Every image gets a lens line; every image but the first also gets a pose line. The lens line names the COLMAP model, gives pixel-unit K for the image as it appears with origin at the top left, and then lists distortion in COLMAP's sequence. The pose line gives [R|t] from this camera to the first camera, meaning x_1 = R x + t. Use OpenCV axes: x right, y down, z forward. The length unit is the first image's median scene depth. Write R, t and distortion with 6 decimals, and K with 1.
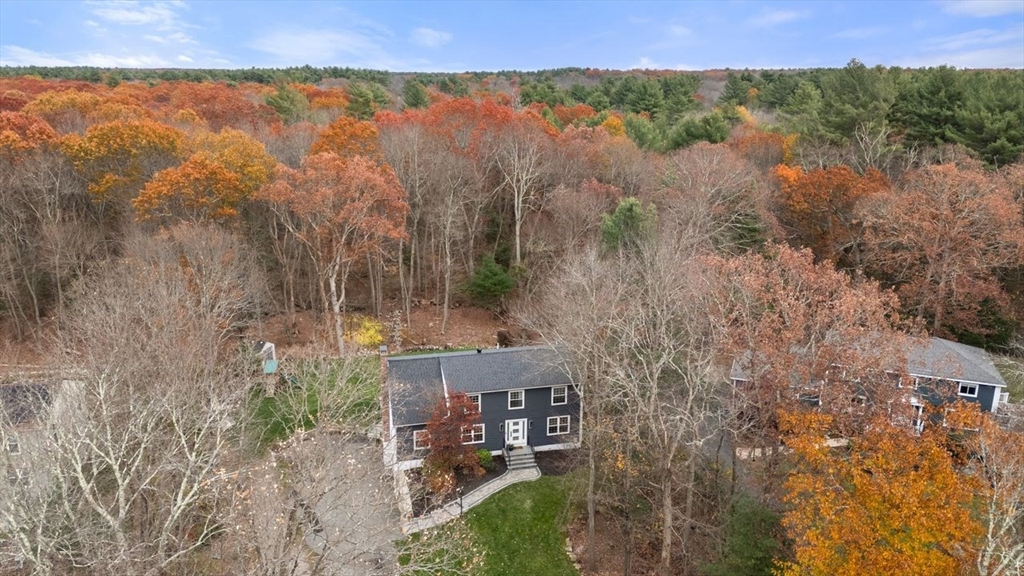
lens RADIAL K [[776.3, 0, 515.4], [0, 776.3, 289.5], [0, 0, 1]] dist [0.056426, -0.017580]
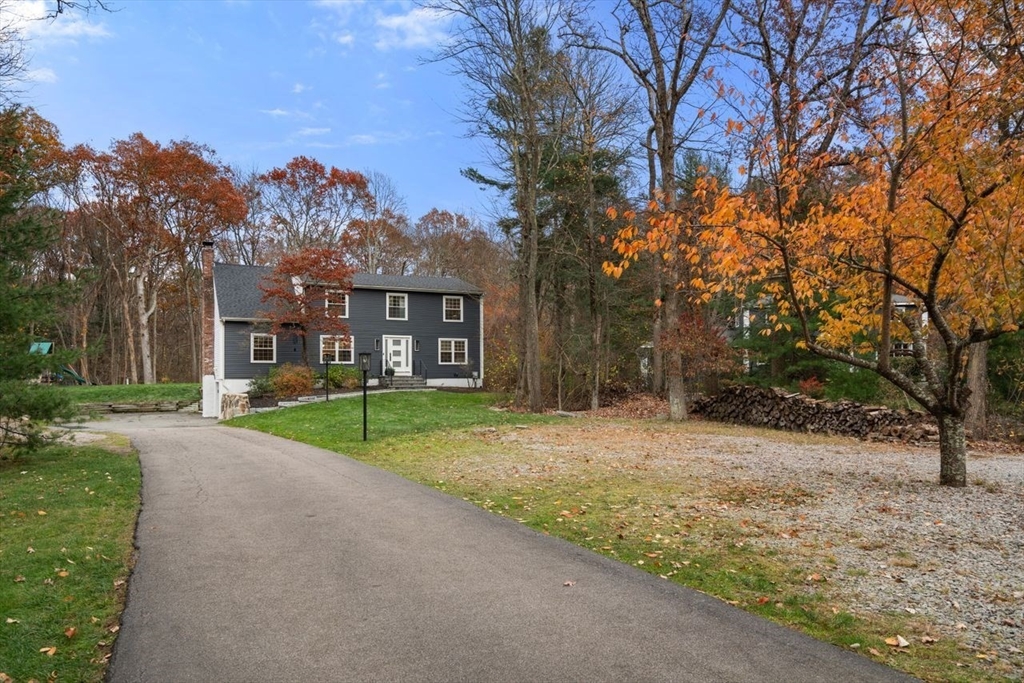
lens RADIAL K [[729.8, 0, 514.0], [0, 729.8, 373.9], [0, 0, 1]] dist [-0.007426, 0.005082]
pose [[0.973281, -0.012029, 0.229301, -0.050034], [0.074728, 0.960856, -0.266778, 0.393215], [-0.217117, 0.276785, 0.936082, 0.336895]]
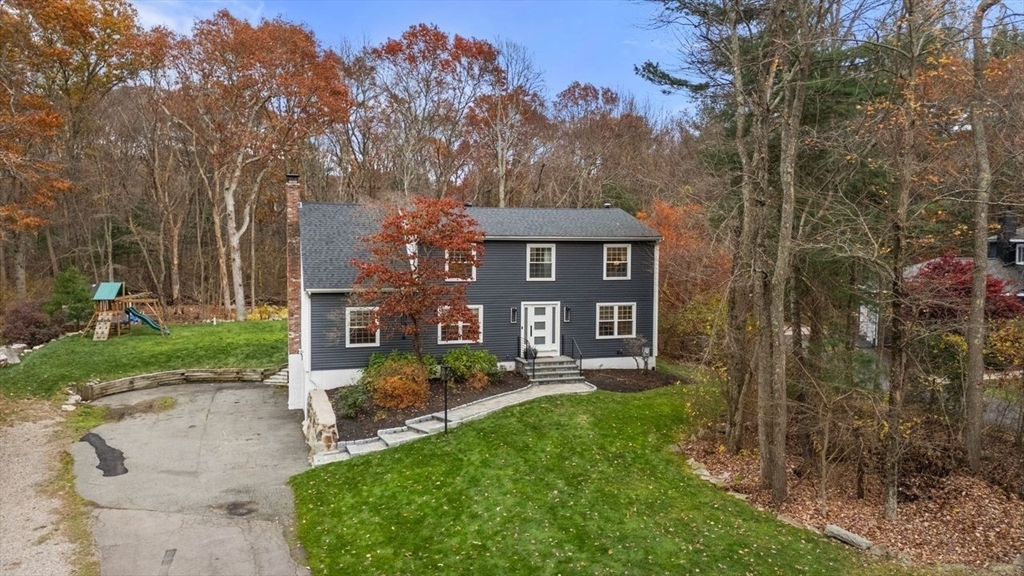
lens RADIAL K [[776.3, 0, 512.1], [0, 776.3, 292.9], [0, 0, 1]] dist [0.056426, -0.017580]
pose [[0.998236, -0.005900, 0.059077, -0.050056], [0.017814, 0.978968, -0.203233, 0.268402], [-0.056635, 0.203927, 0.977346, 0.474306]]
